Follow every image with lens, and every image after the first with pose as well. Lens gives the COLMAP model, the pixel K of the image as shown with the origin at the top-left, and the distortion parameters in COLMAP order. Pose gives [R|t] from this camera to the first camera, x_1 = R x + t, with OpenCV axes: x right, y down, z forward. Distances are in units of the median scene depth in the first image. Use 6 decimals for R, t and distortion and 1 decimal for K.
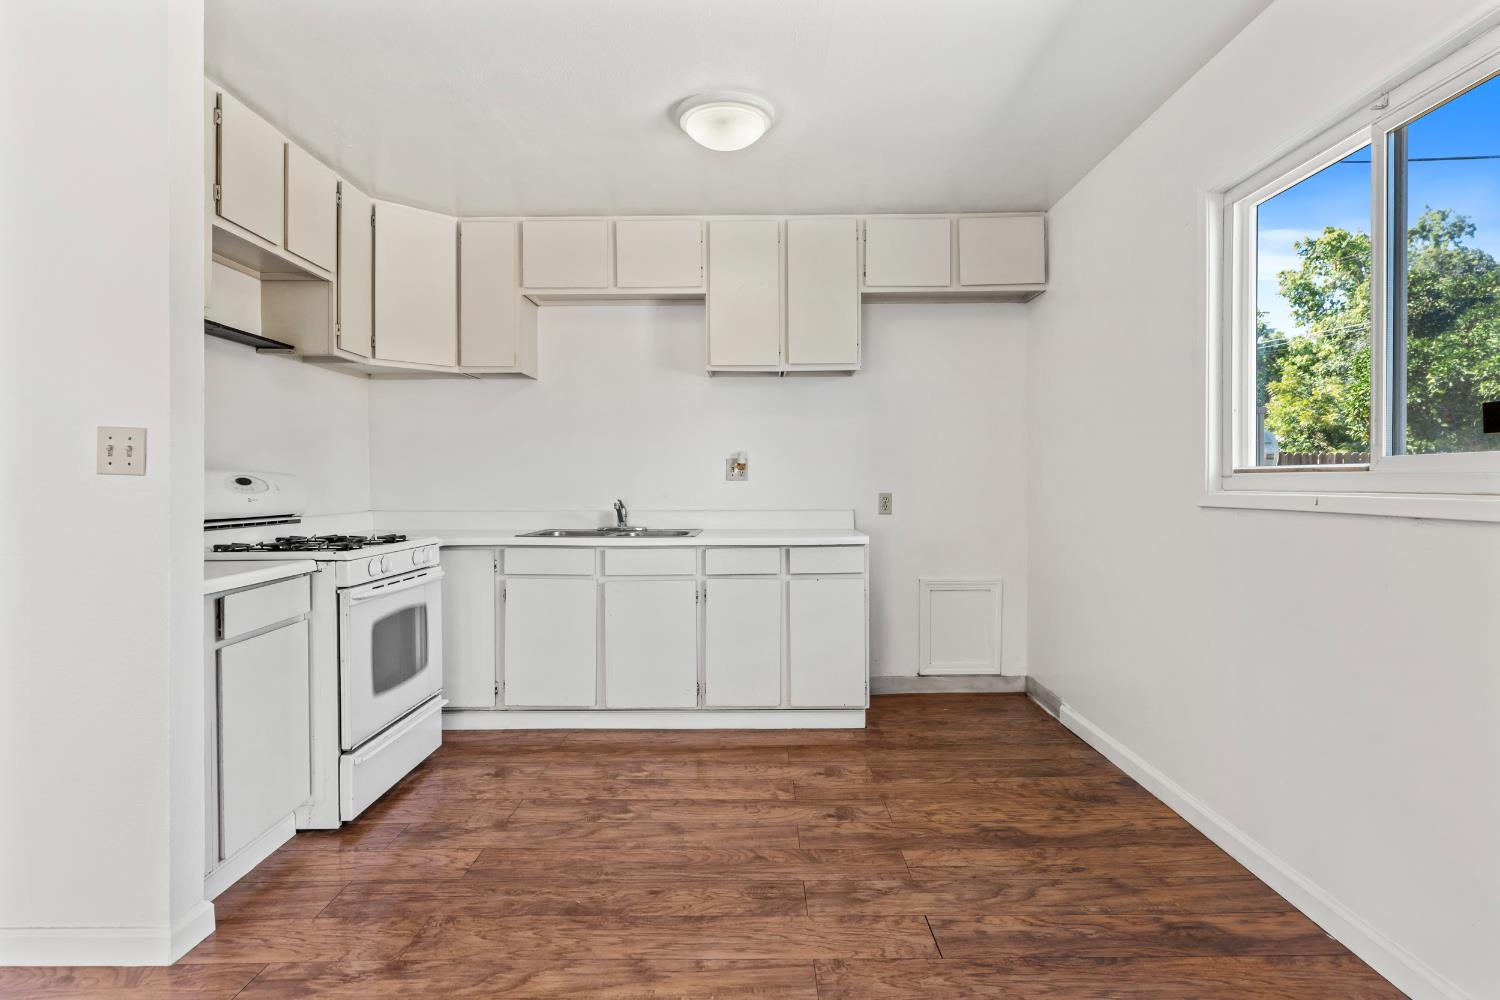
lens RADIAL K [[804.6, 0, 754.6], [0, 804.6, 480.1], [0, 0, 1]] dist [0.001903, -0.000407]
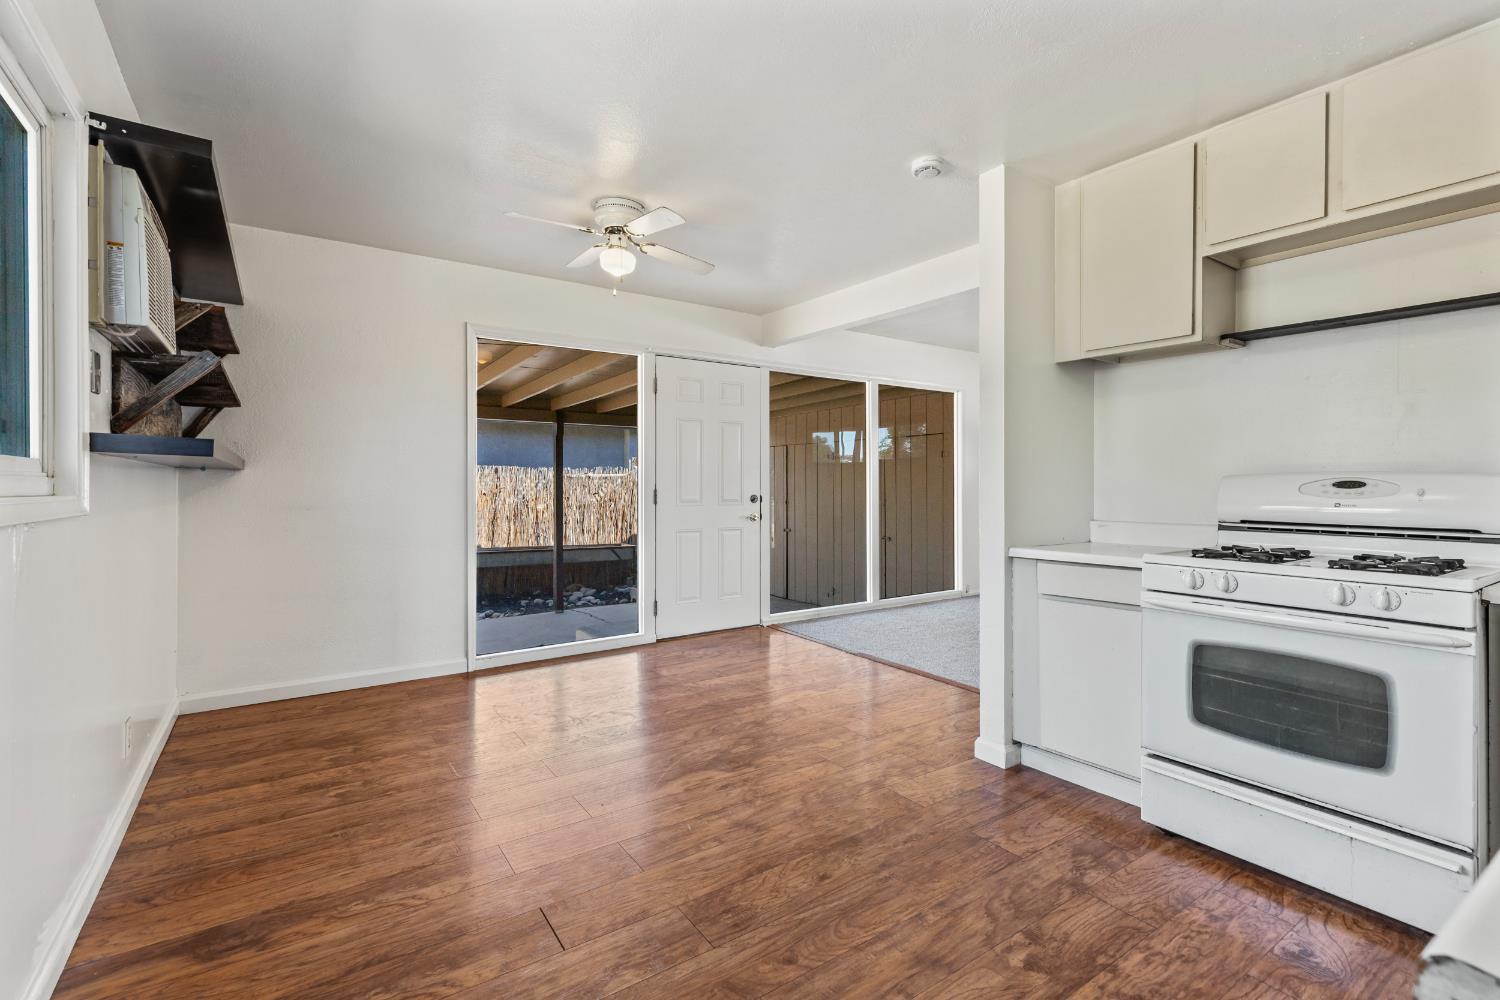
lens RADIAL K [[680.4, 0, 753.2], [0, 680.4, 491.4], [0, 0, 1]] dist [0.004995, -0.000170]
pose [[-0.821409, 0.006071, -0.570307, 0.346136], [0.001370, 0.999961, 0.008671, 0.002725], [0.570337, 0.006341, -0.821386, 1.278099]]
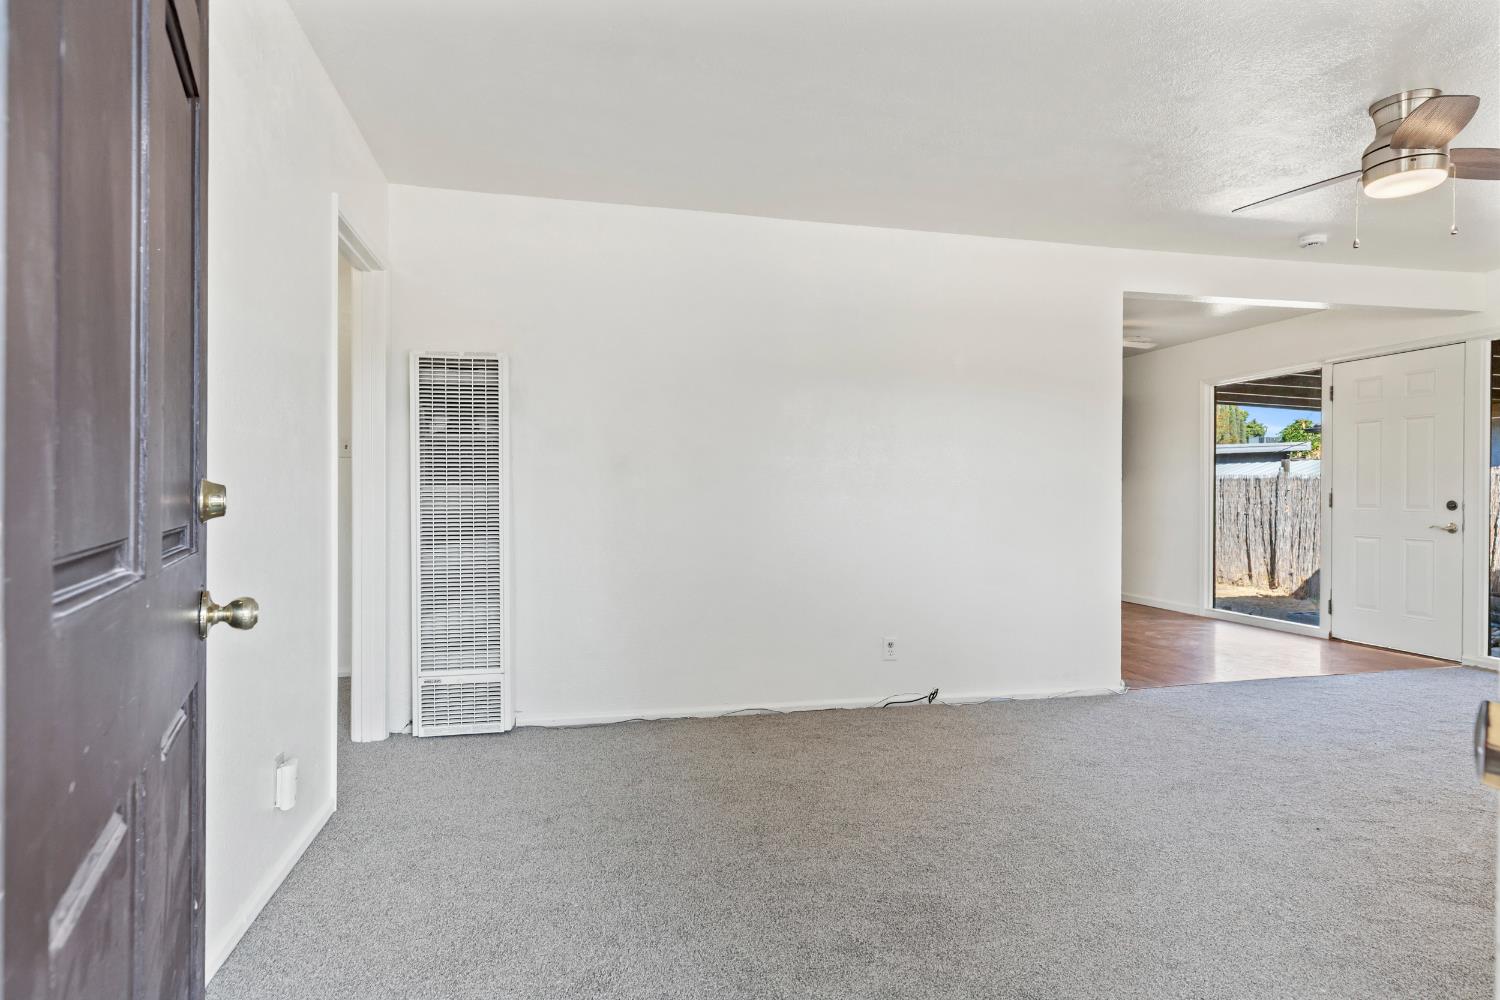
lens RADIAL K [[820.9, 0, 750.0], [0, 820.9, 500.0], [0, 0, 1]] dist [0.000023, -0.000167]
pose [[-0.221367, 0.002148, 0.975188, -2.117920], [0.000461, 0.999998, -0.002098, 0.029860], [-0.975190, -0.000015, -0.221368, 1.675163]]
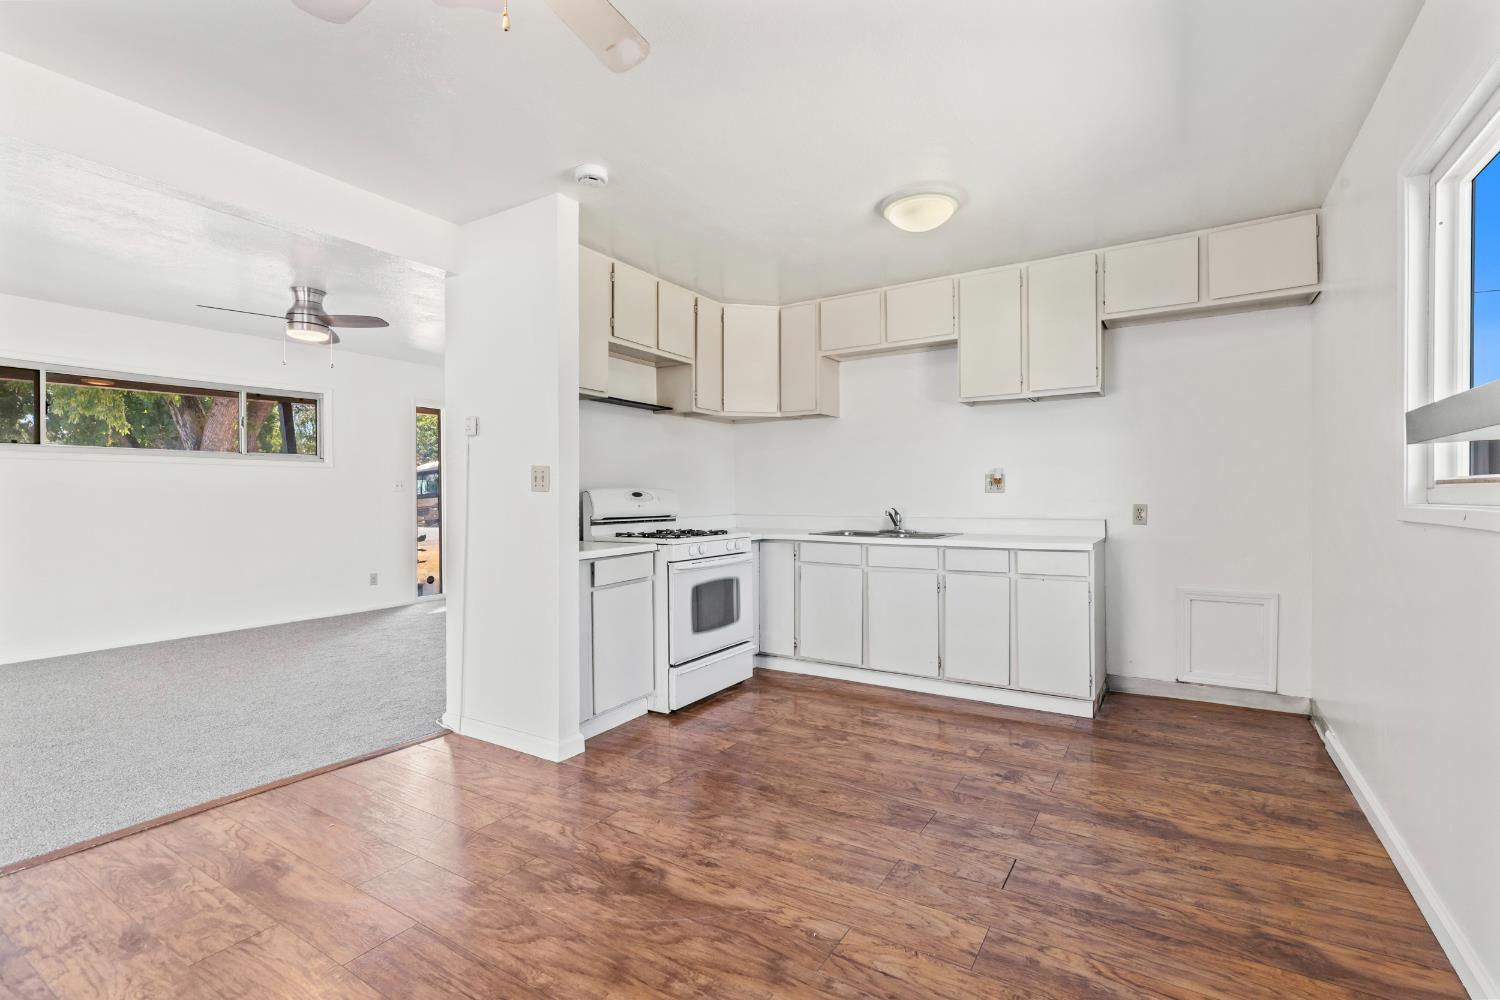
lens RADIAL K [[680.4, 0, 753.2], [0, 680.4, 491.4], [0, 0, 1]] dist [0.004995, -0.000170]
pose [[0.848866, -0.003691, -0.528596, 0.300995], [0.003472, 0.999993, -0.001408, -0.002031], [0.528597, -0.000640, 0.848873, -0.044143]]
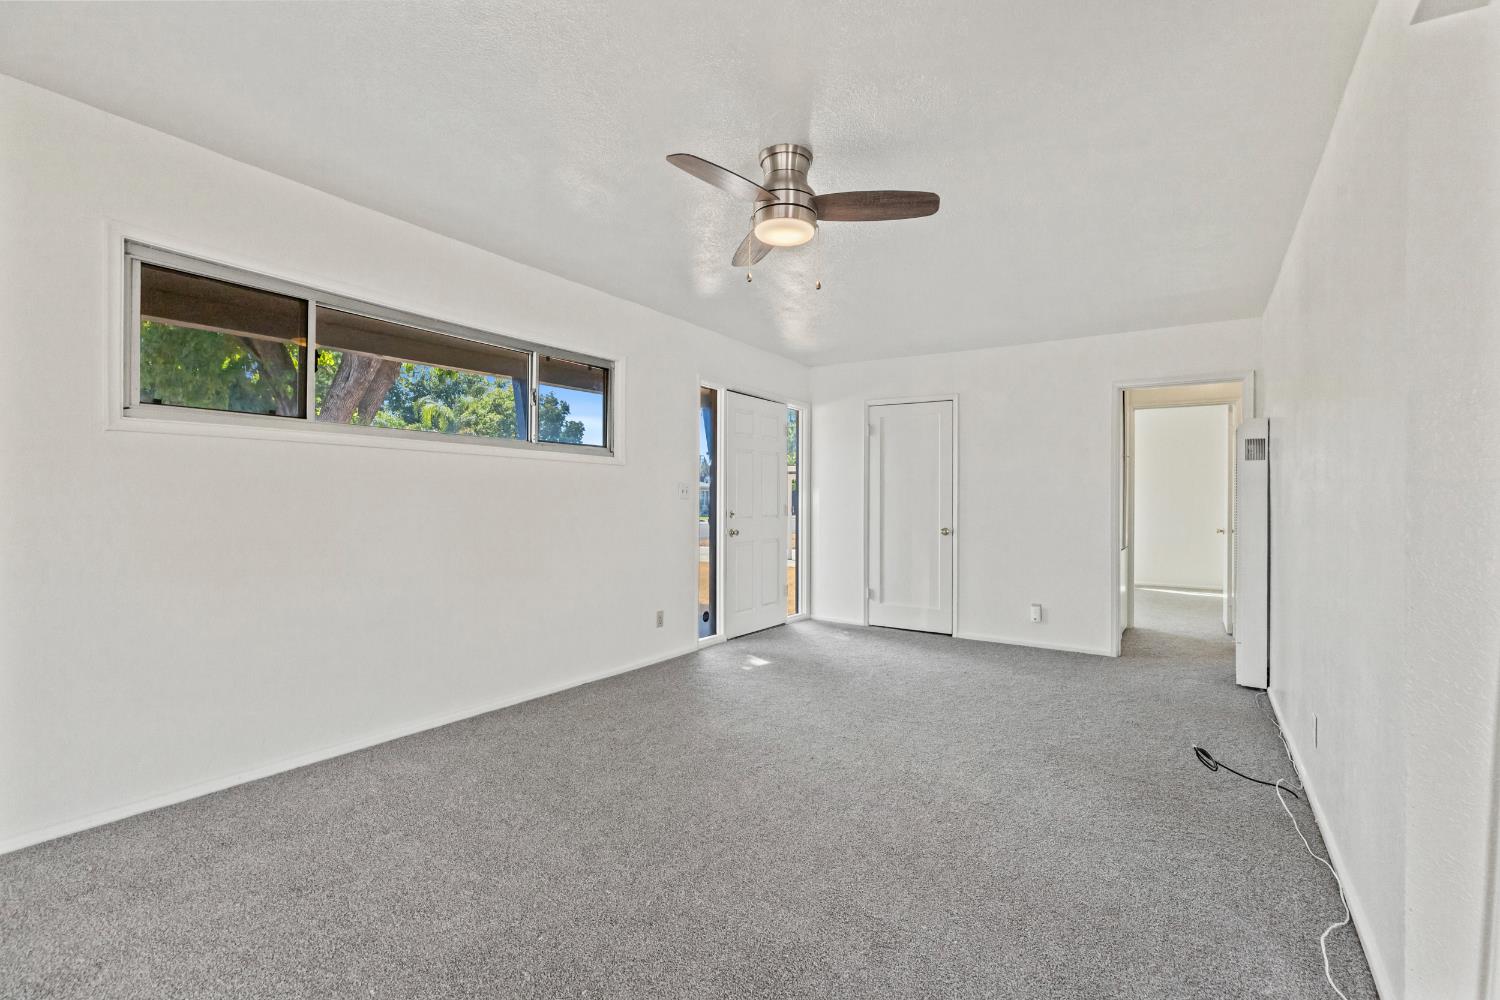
lens RADIAL K [[670.7, 0, 750.0], [0, 670.7, 500.0], [0, 0, 1]] dist [0.002770, 0.000045]
pose [[0.831636, 0.003253, -0.555312, -0.879646], [-0.005949, 0.999978, -0.003052, -0.003757], [0.555290, 0.005842, 0.831636, -0.021892]]
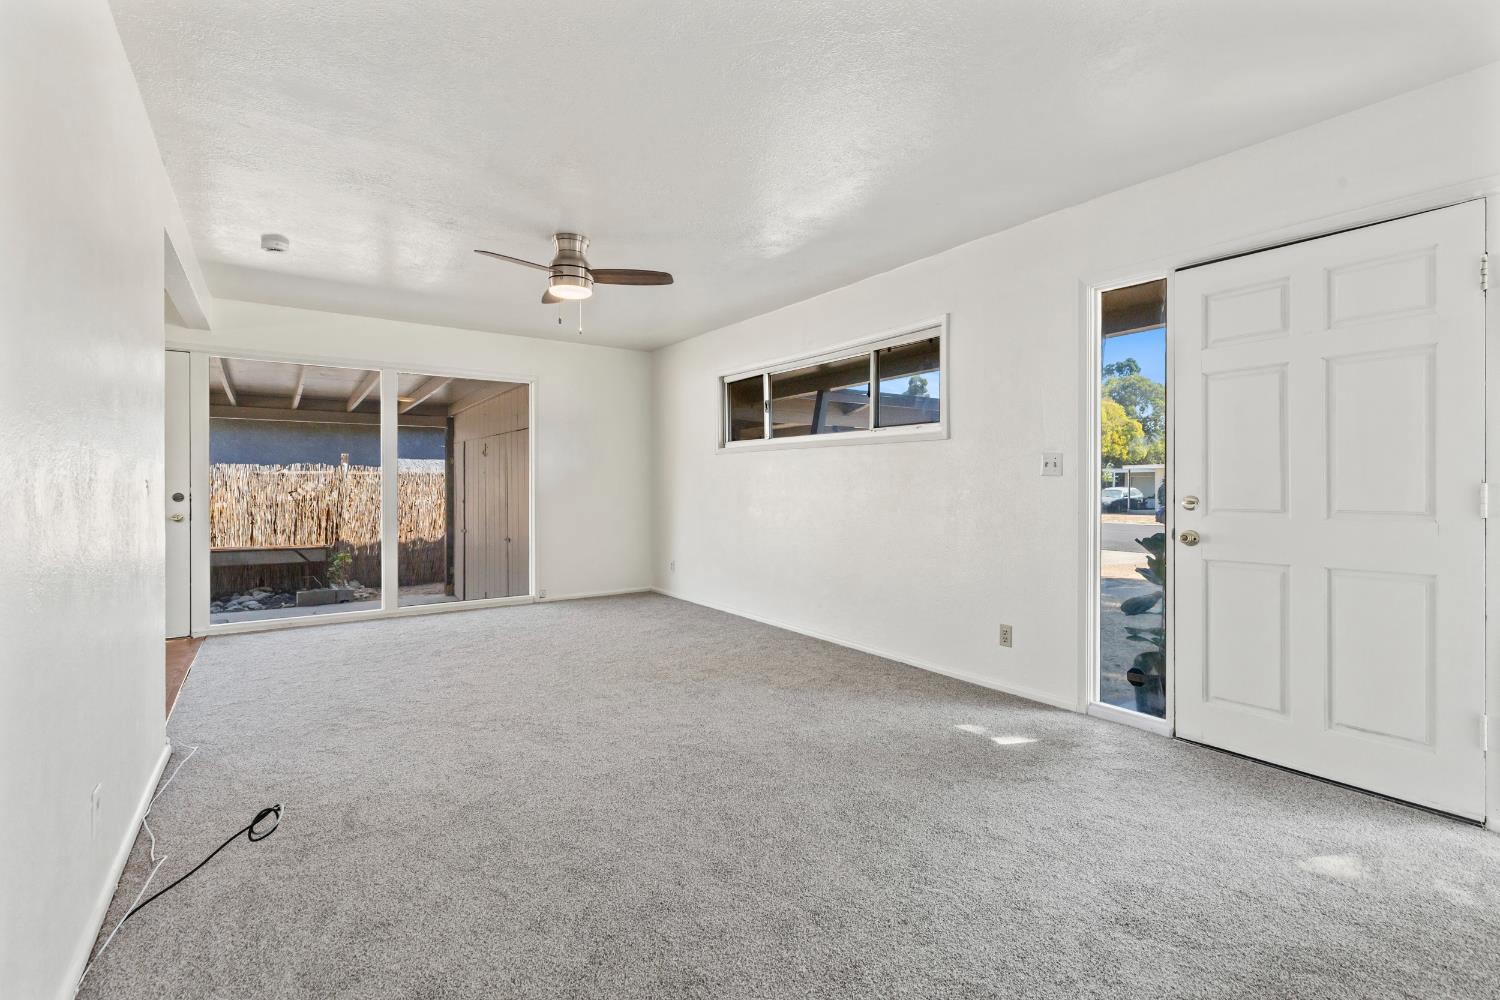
lens RADIAL K [[670.7, 0, 750.0], [0, 670.7, 500.0], [0, 0, 1]] dist [0.002770, 0.000045]
pose [[-0.807222, 0.010921, -0.590147, -0.859231], [-0.002292, 0.999763, 0.021637, 0.006632], [0.590244, 0.018818, -0.807005, 1.916569]]
